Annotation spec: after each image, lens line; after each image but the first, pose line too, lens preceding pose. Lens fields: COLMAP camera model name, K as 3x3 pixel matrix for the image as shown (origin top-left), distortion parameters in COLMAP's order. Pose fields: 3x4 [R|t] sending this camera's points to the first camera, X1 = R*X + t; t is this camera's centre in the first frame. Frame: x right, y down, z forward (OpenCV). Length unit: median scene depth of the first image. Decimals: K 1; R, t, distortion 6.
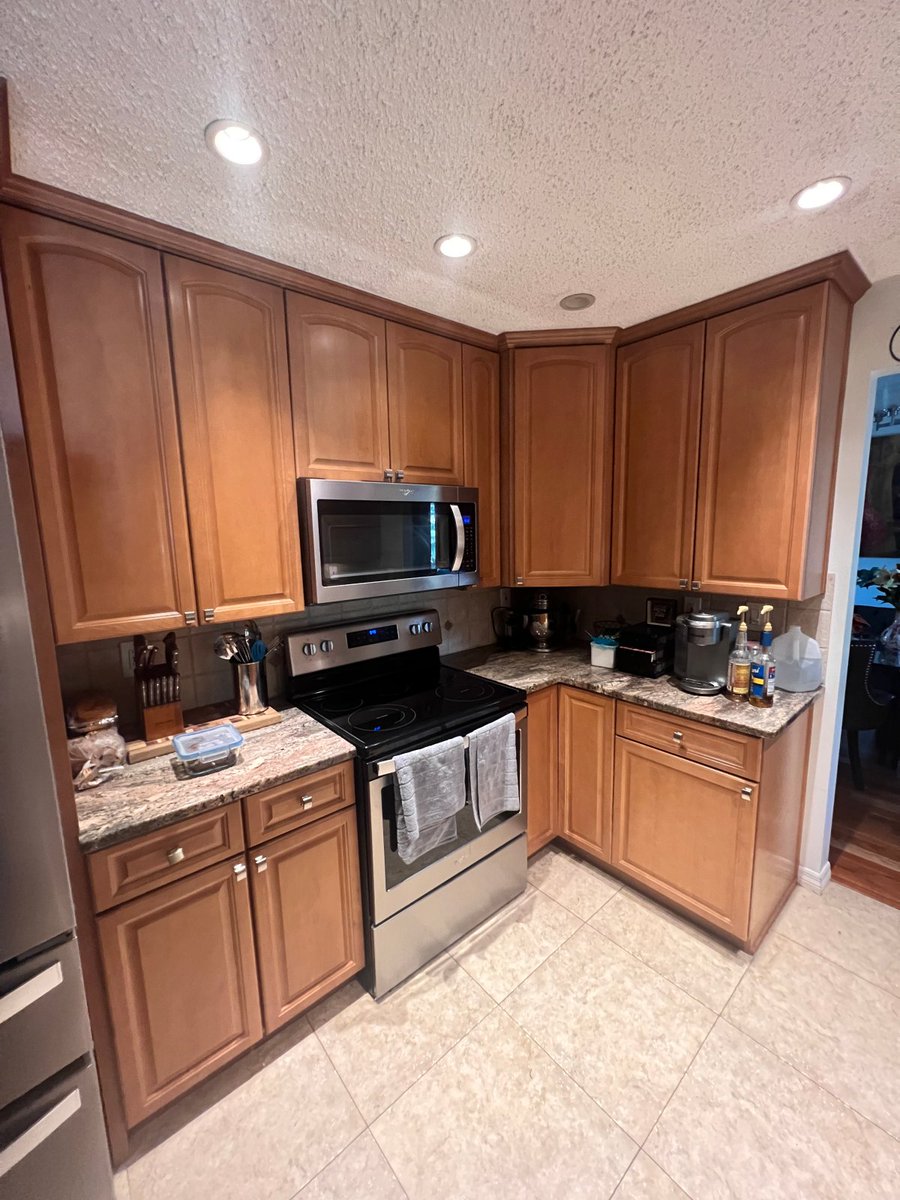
lens RADIAL K [[482.9, 0, 457.0], [0, 482.9, 599.3], [0, 0, 1]] dist [-0.004173, 0.001408]
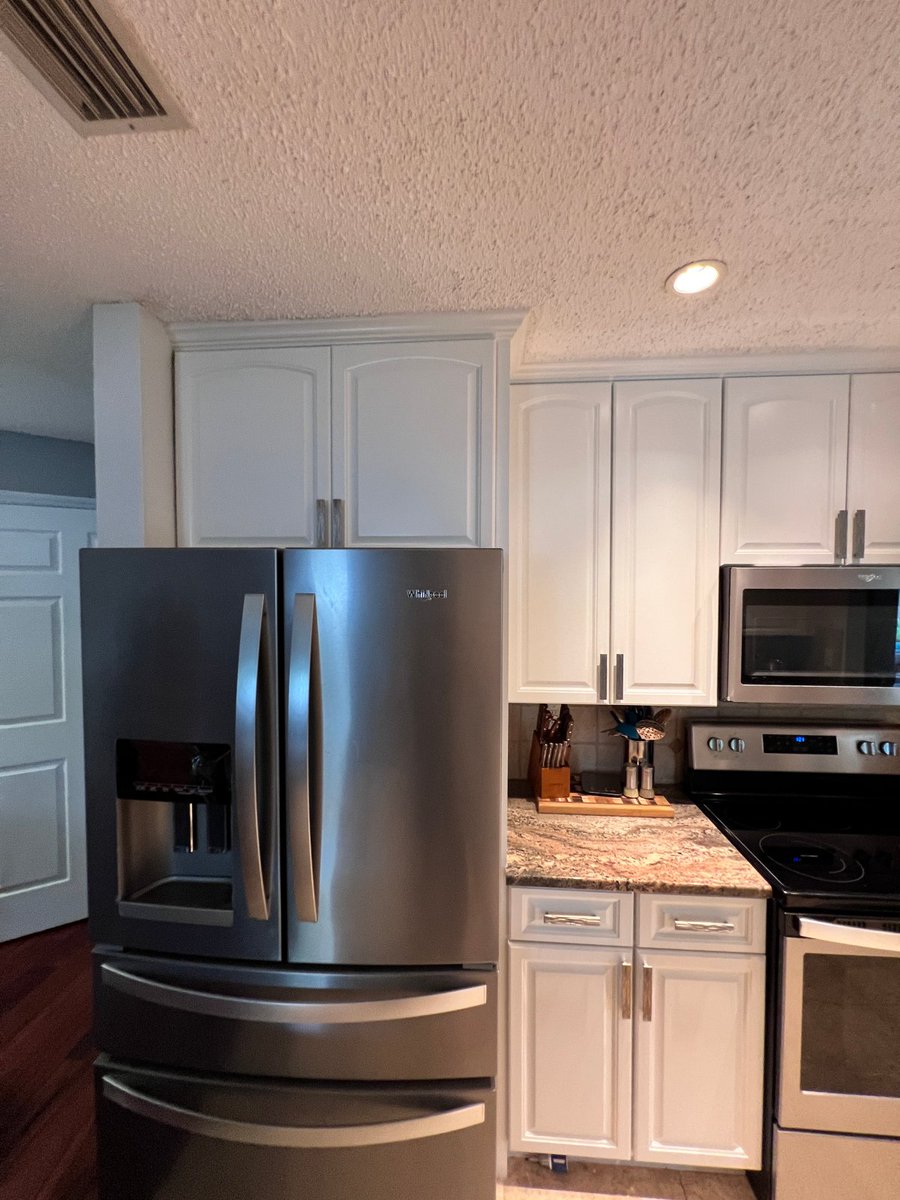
lens RADIAL K [[482.9, 0, 451.3], [0, 482.9, 598.7], [0, 0, 1]] dist [-0.004173, 0.001408]
pose [[0.704855, 0.045109, -0.707916, -0.026410], [-0.119319, 0.991296, -0.055637, -0.061740], [0.699244, 0.123684, 0.704102, -0.028901]]
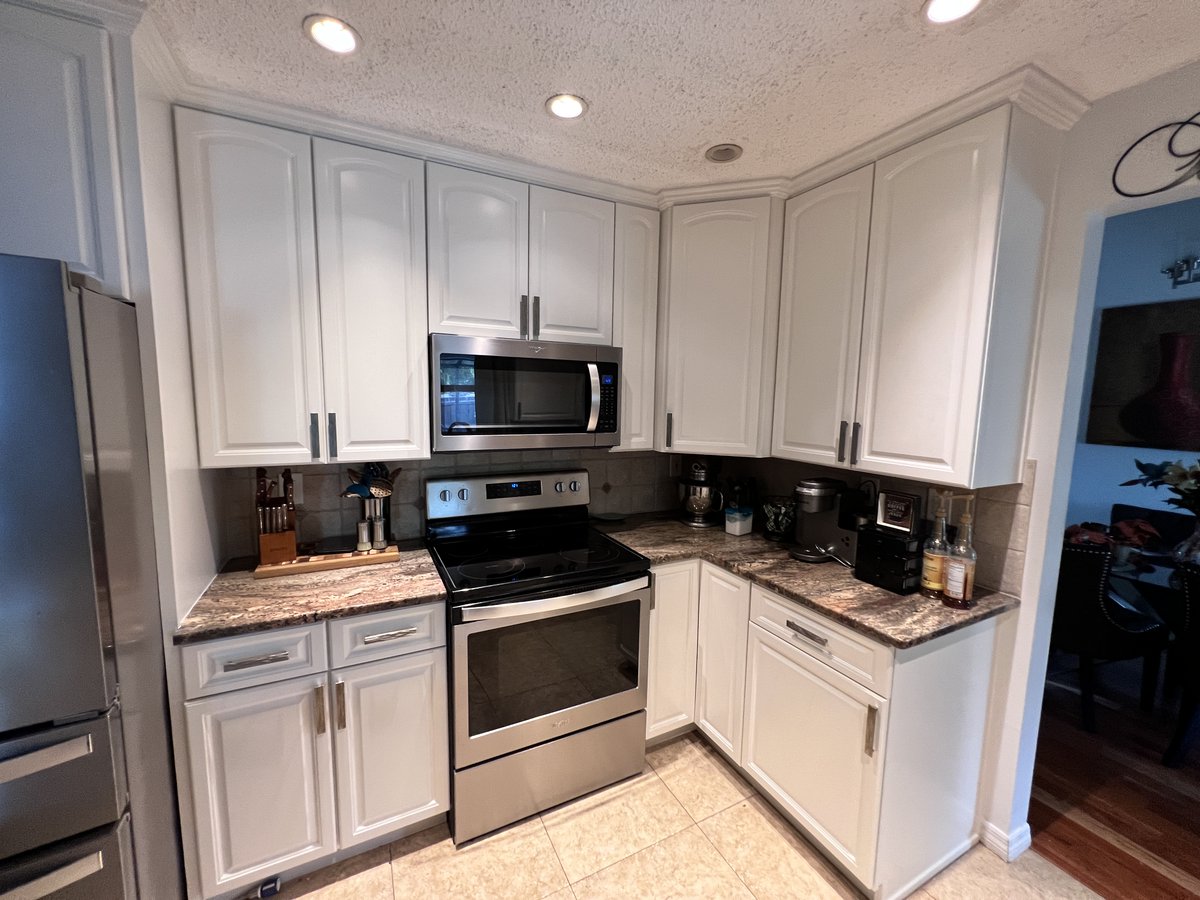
lens RADIAL K [[482.9, 0, 600.5], [0, 482.9, 450.0], [0, 0, 1]] dist [-0.004173, 0.001408]
pose [[0.970156, 0.066721, -0.233123, 0.272370], [-0.074735, 0.996872, -0.025705, 0.005765], [0.230679, 0.042360, 0.972107, 0.048195]]
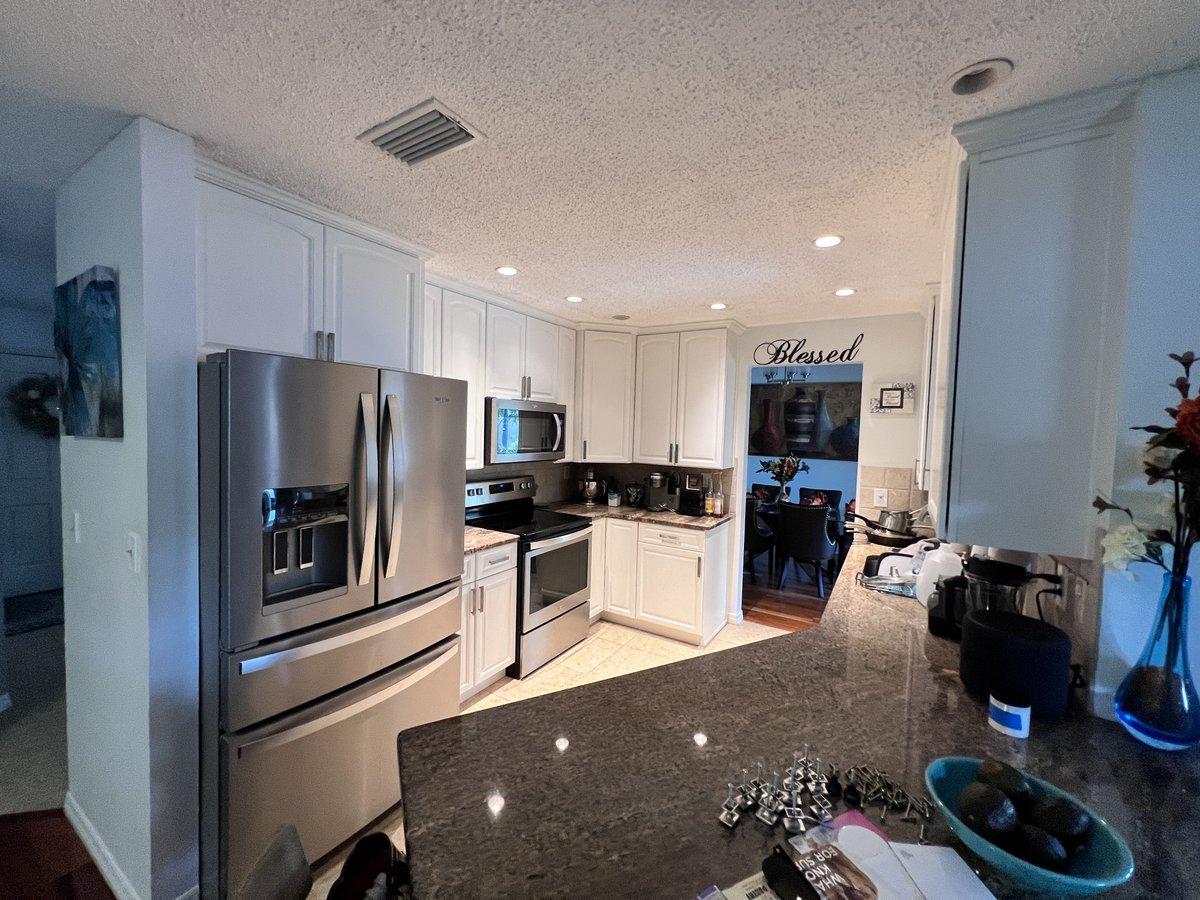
lens RADIAL K [[482.9, 0, 603.0], [0, 482.9, 450.7], [0, 0, 1]] dist [-0.004173, 0.001408]
pose [[0.952636, 0.034388, 0.302162, -0.402894], [-0.004456, 0.995058, -0.099195, 0.128609], [-0.304080, 0.093150, 0.948081, -0.811854]]
